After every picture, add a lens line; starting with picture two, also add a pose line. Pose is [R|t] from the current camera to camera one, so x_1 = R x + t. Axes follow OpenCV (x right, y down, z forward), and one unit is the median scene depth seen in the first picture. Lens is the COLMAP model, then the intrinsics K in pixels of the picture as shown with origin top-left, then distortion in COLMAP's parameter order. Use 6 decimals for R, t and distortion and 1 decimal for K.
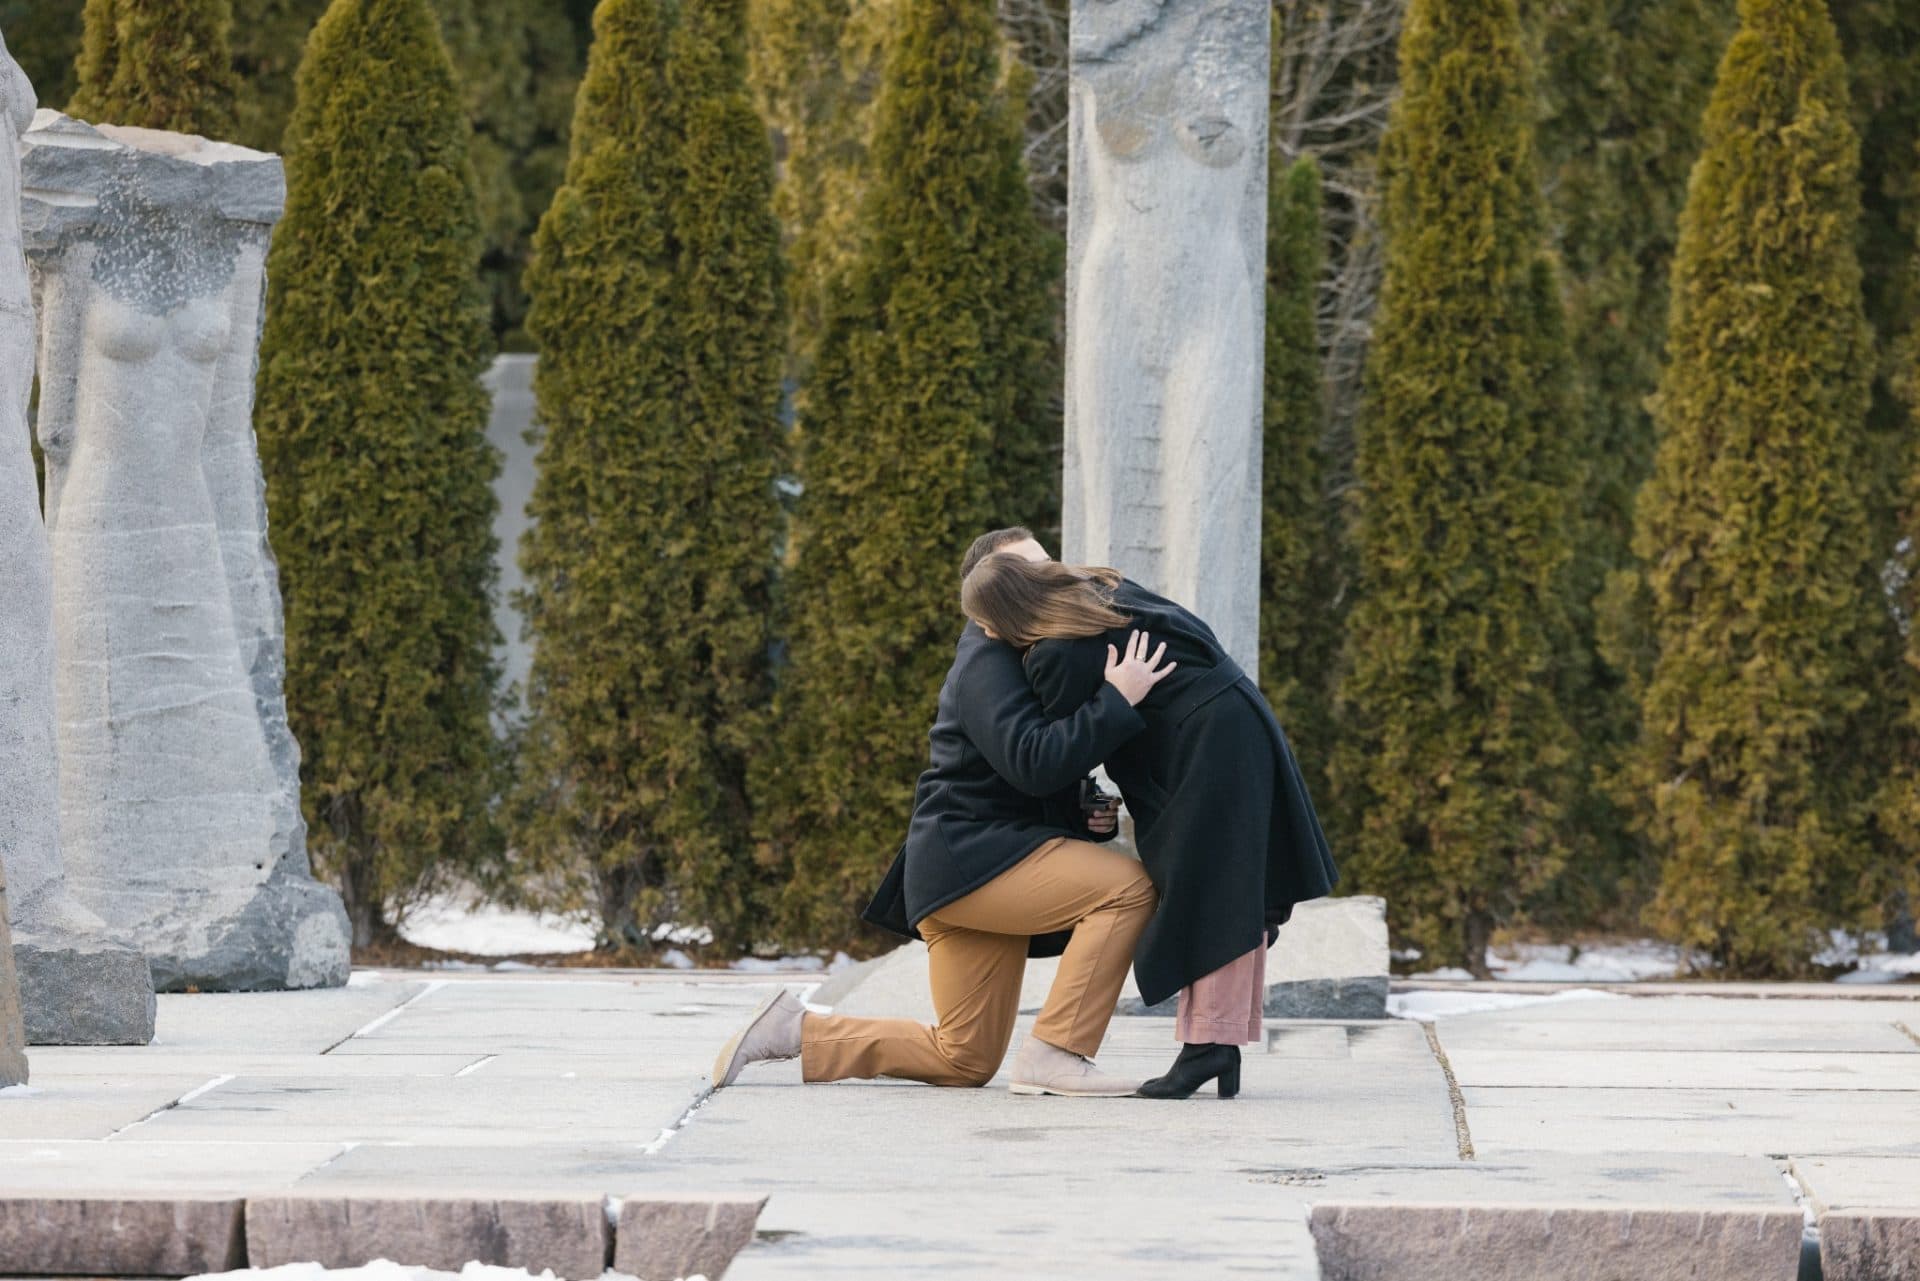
lens RADIAL K [[3280.4, 0, 961.7], [0, 3280.4, 611.3], [0, 0, 1]] dist [0.018092, 0.020132]
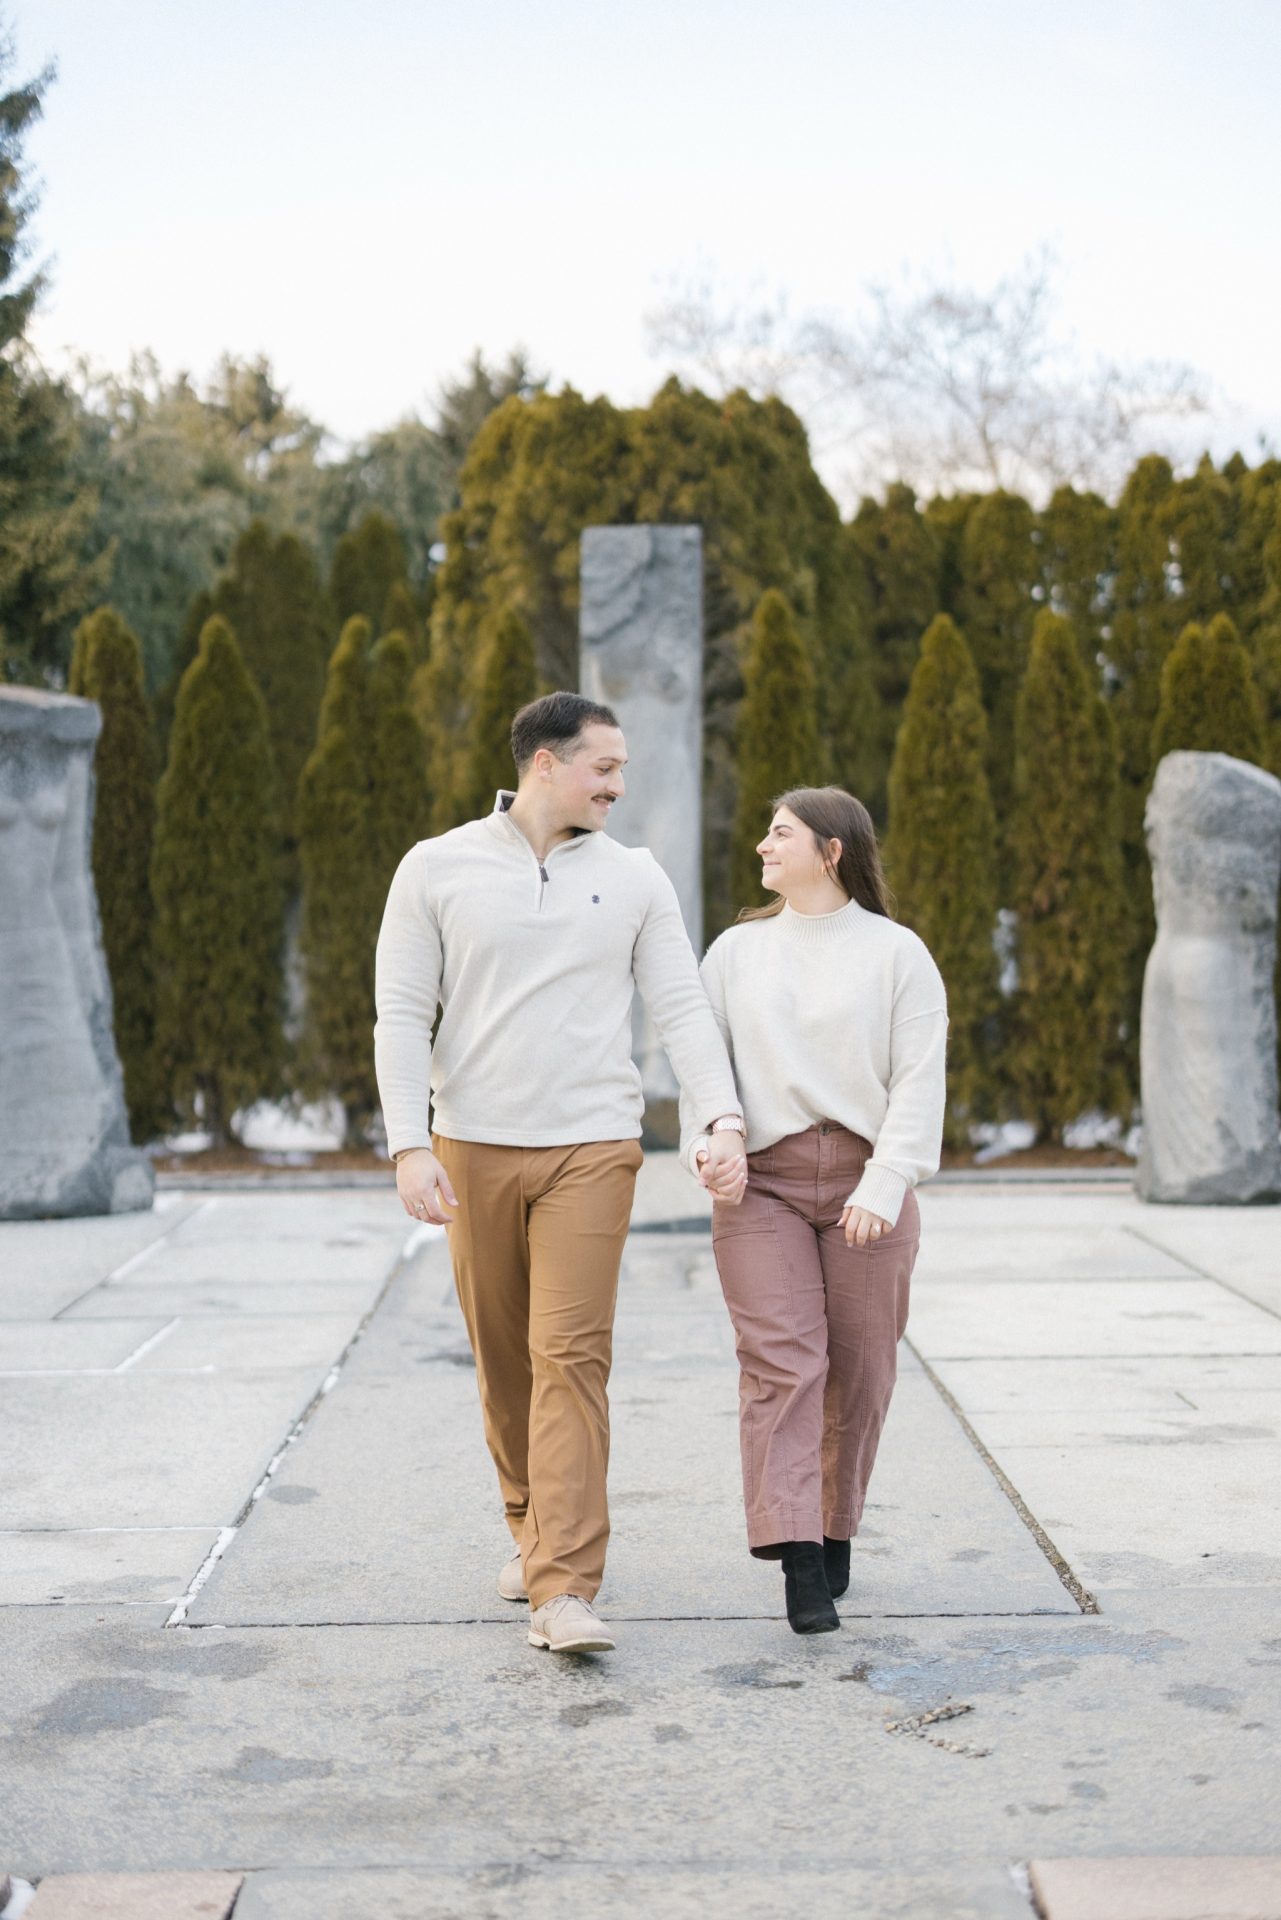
lens RADIAL K [[3388.9, 0, 640.5], [0, 3388.9, 960.0], [0, 0, 1]] dist [0.027508, -0.035425]
pose [[0.999011, -0.020731, 0.039332, -0.010061], [0.021214, 0.999704, -0.011916, 0.019764], [-0.039073, 0.012738, 0.999155, -0.981836]]
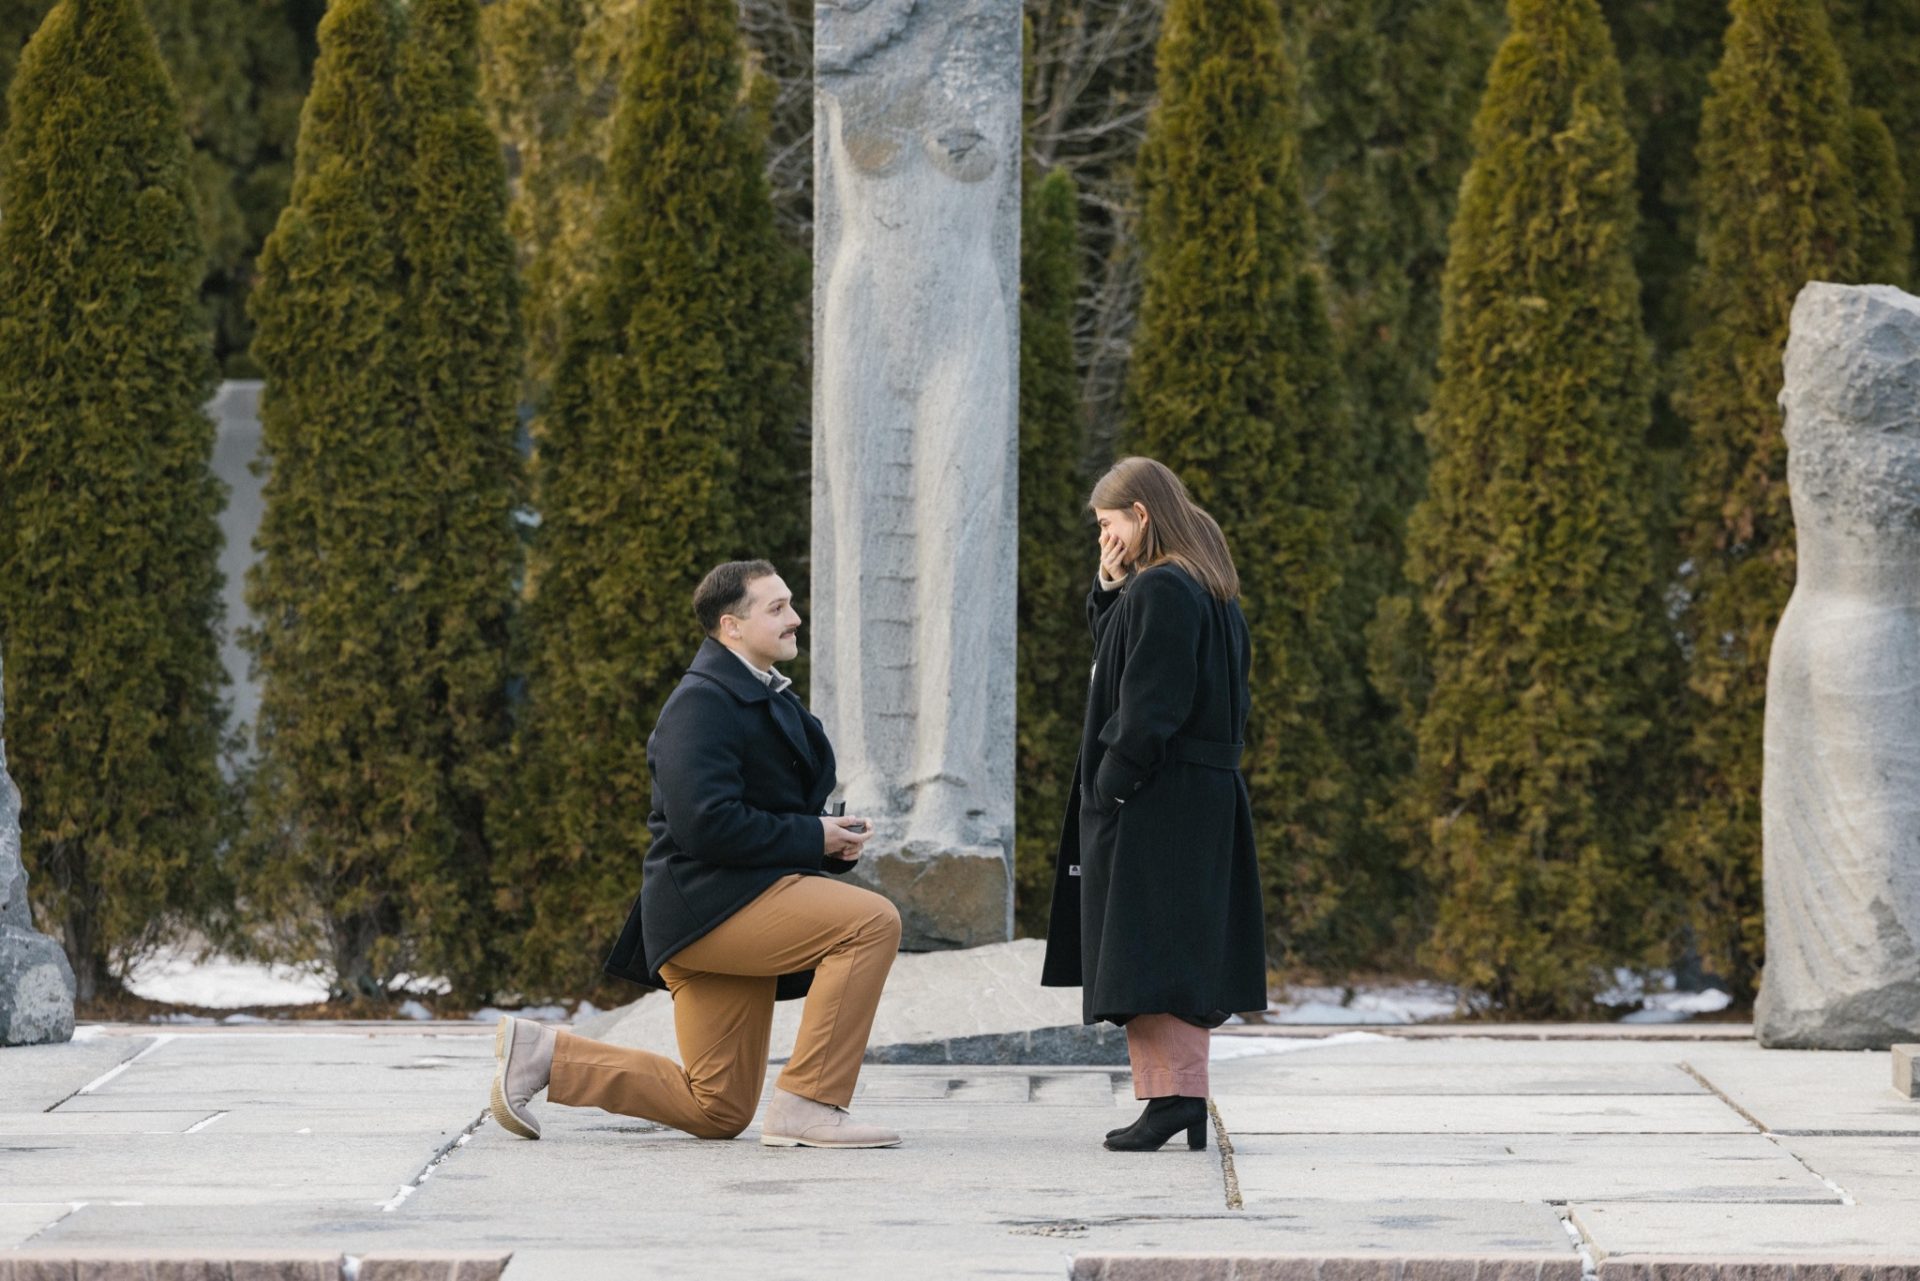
lens RADIAL K [[3388.9, 0, 715.8], [0, 3388.9, 640.2], [0, 0, 1]] dist [0.027508, -0.035425]
pose [[0.999951, -0.009415, 0.003023, -0.000545], [0.009421, 0.999954, -0.001758, 0.000294], [-0.003006, 0.001786, 0.999994, 0.007350]]
